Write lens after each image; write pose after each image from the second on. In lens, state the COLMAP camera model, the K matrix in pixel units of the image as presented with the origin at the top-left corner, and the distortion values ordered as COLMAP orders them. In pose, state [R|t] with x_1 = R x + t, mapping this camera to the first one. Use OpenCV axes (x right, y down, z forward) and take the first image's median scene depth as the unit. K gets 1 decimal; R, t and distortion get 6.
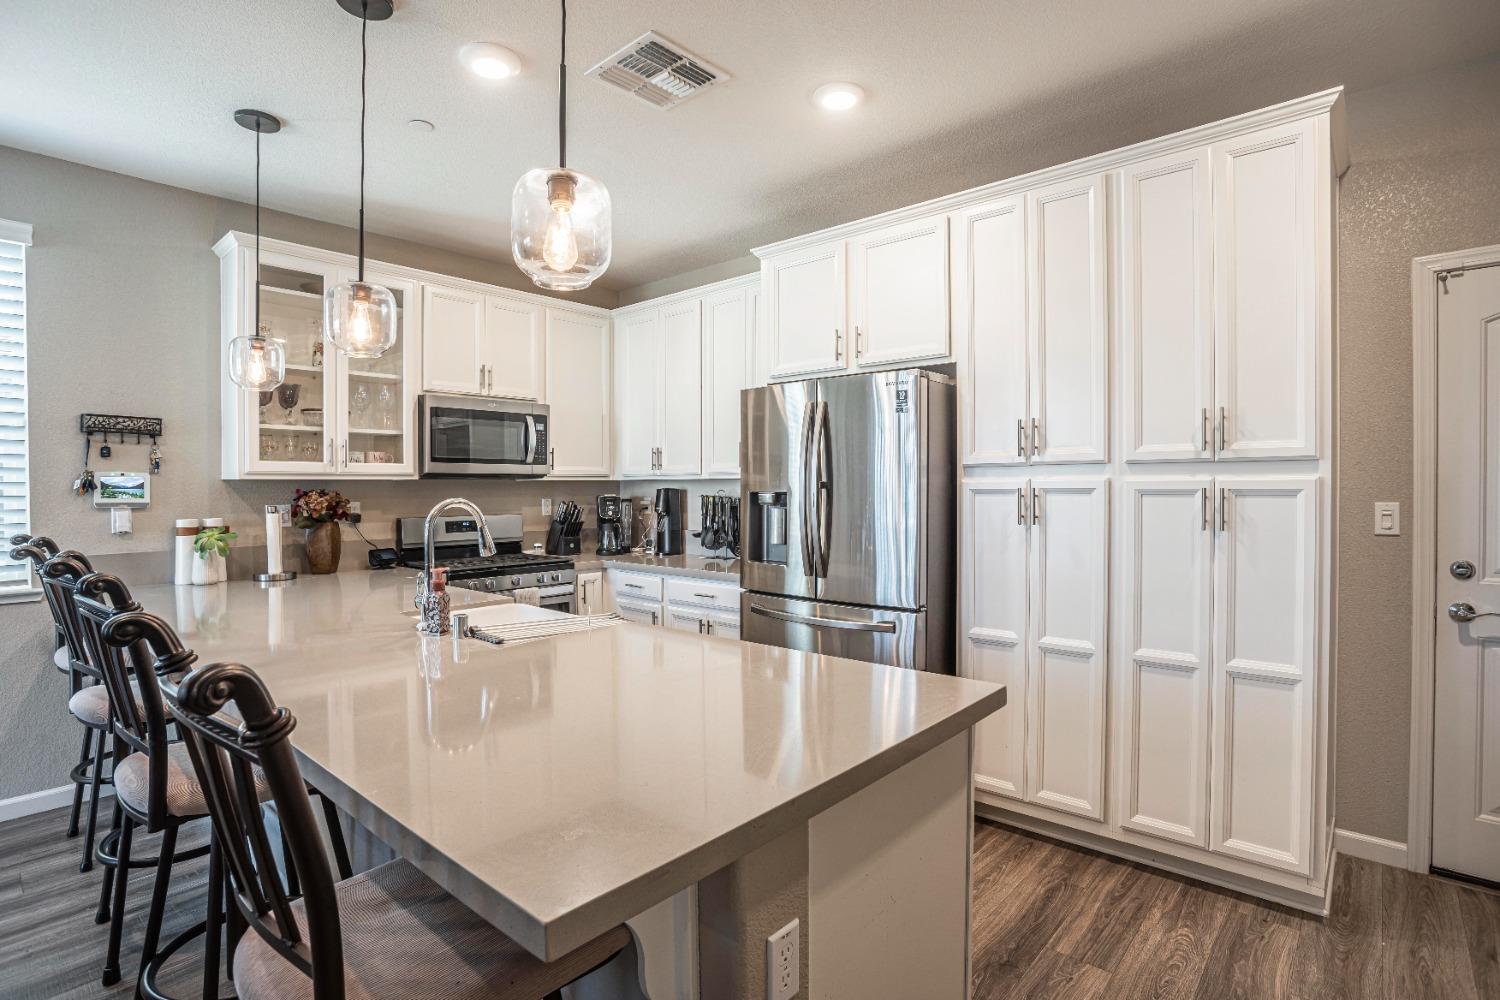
lens RADIAL K [[748.3, 0, 750.0], [0, 748.3, 500.0], [0, 0, 1]] dist [-0.075364, 0.026694]
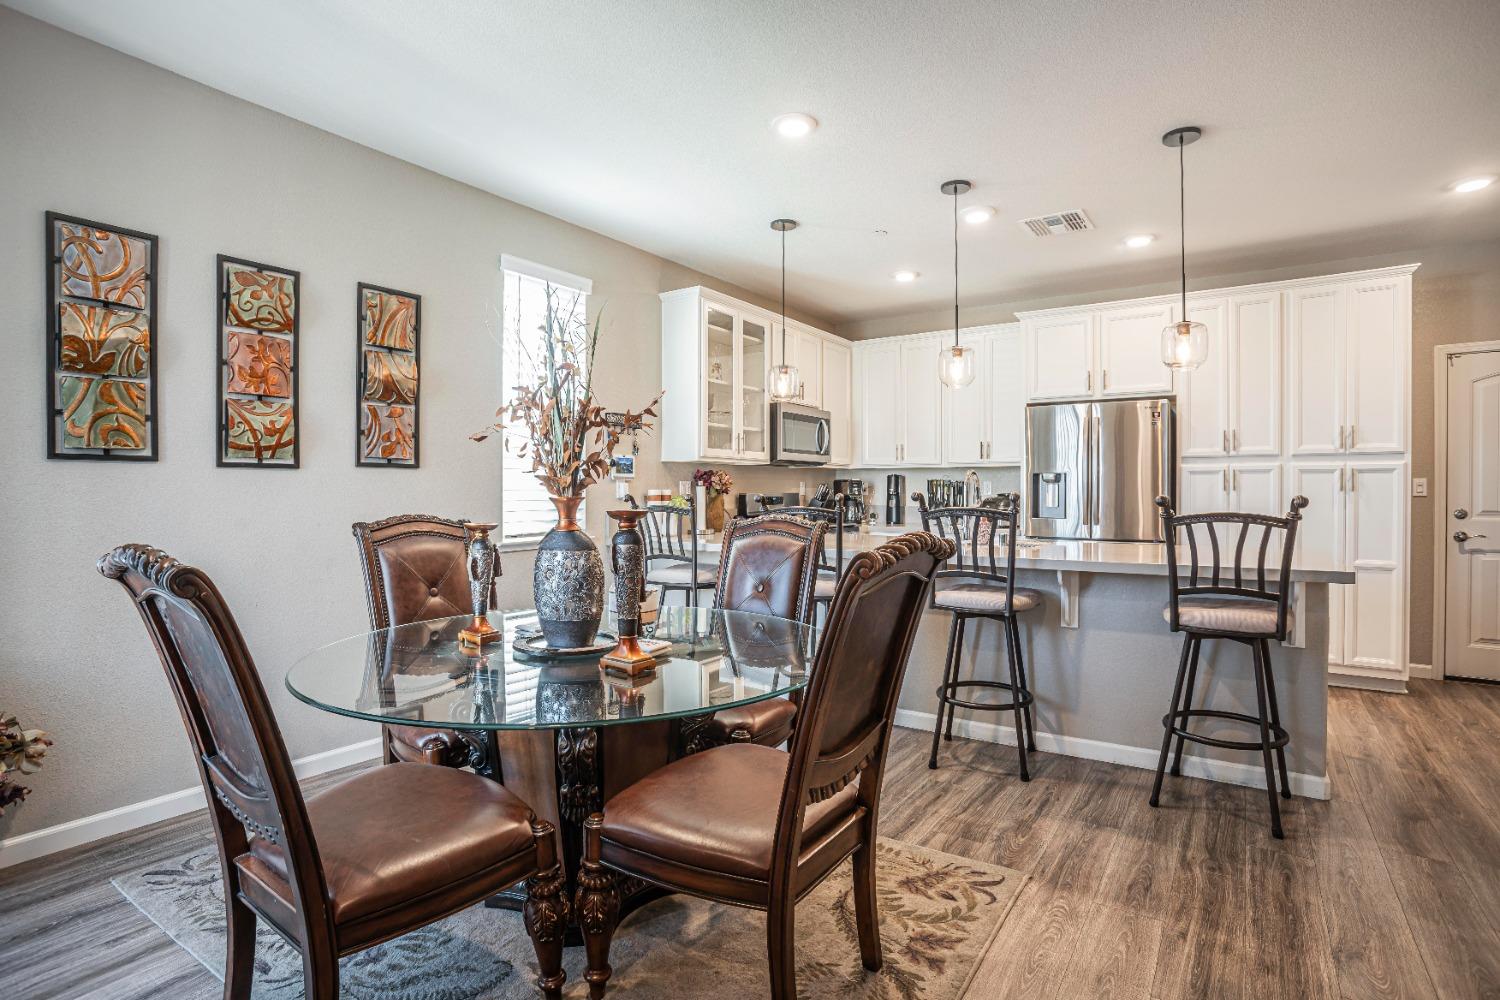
lens RADIAL K [[743.3, 0, 750.0], [0, 743.3, 500.0], [0, 0, 1]] dist [-0.068567, 0.021693]
pose [[0.992665, 0.002285, 0.120874, -0.574520], [-0.001869, 0.999992, -0.003557, 0.038366], [-0.120881, 0.003305, 0.992661, -0.331979]]
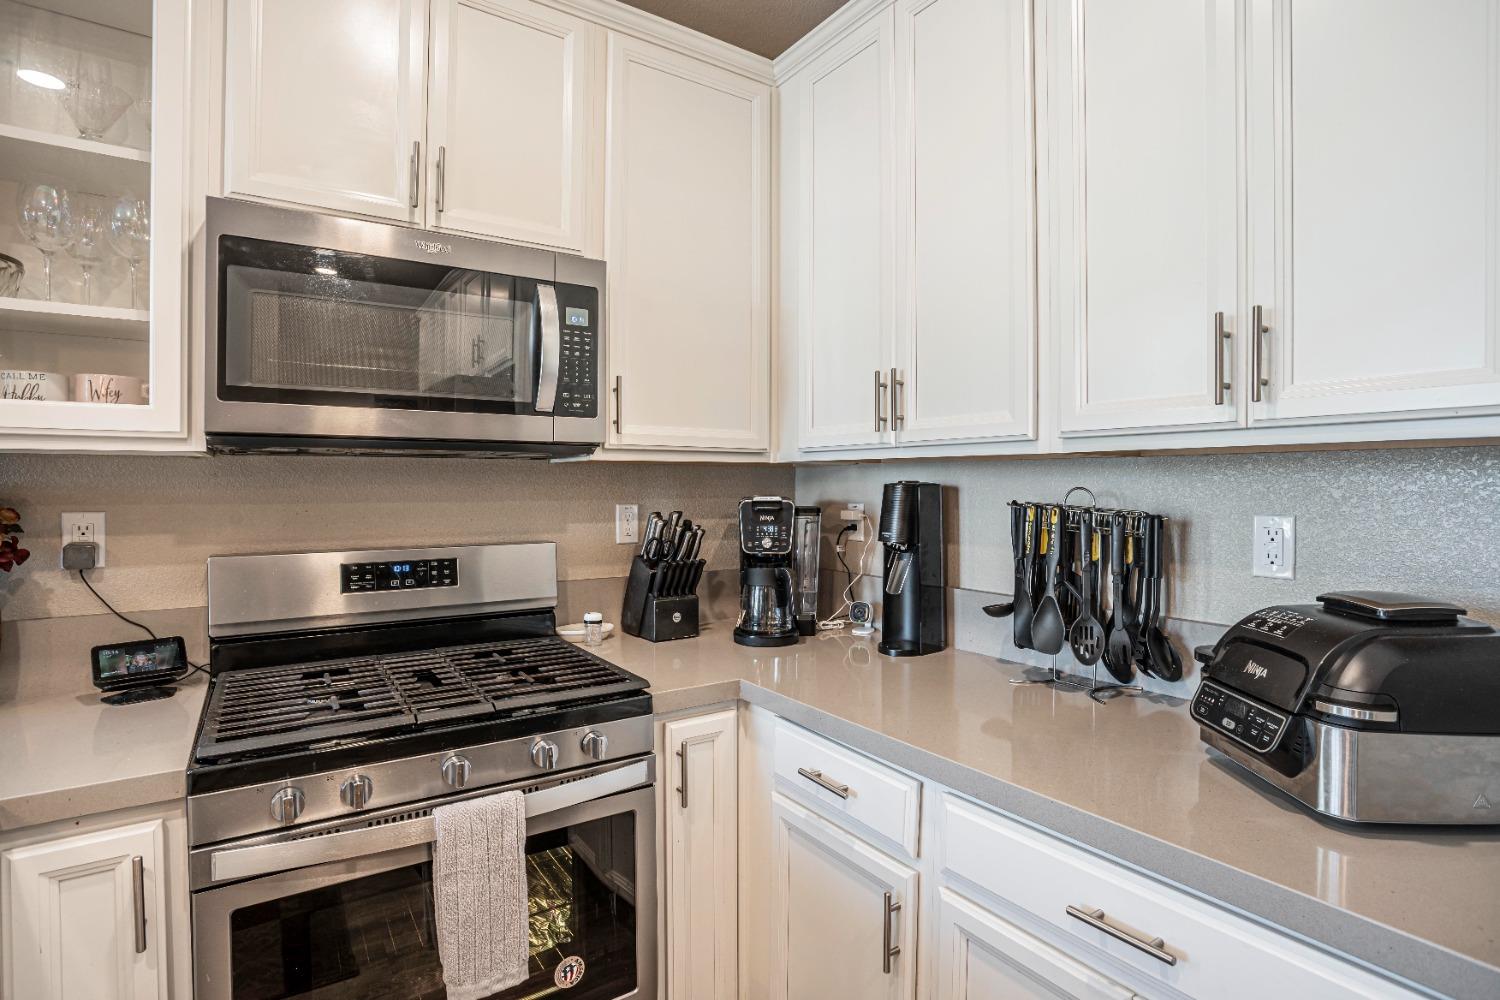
lens RADIAL K [[748.3, 0, 750.0], [0, 748.3, 500.0], [0, 0, 1]] dist [-0.075364, 0.026694]
pose [[0.968108, 0.011088, -0.250287, -0.101257], [-0.009188, 0.999919, 0.008756, -0.009653], [0.250364, -0.006177, 0.968132, 0.645620]]
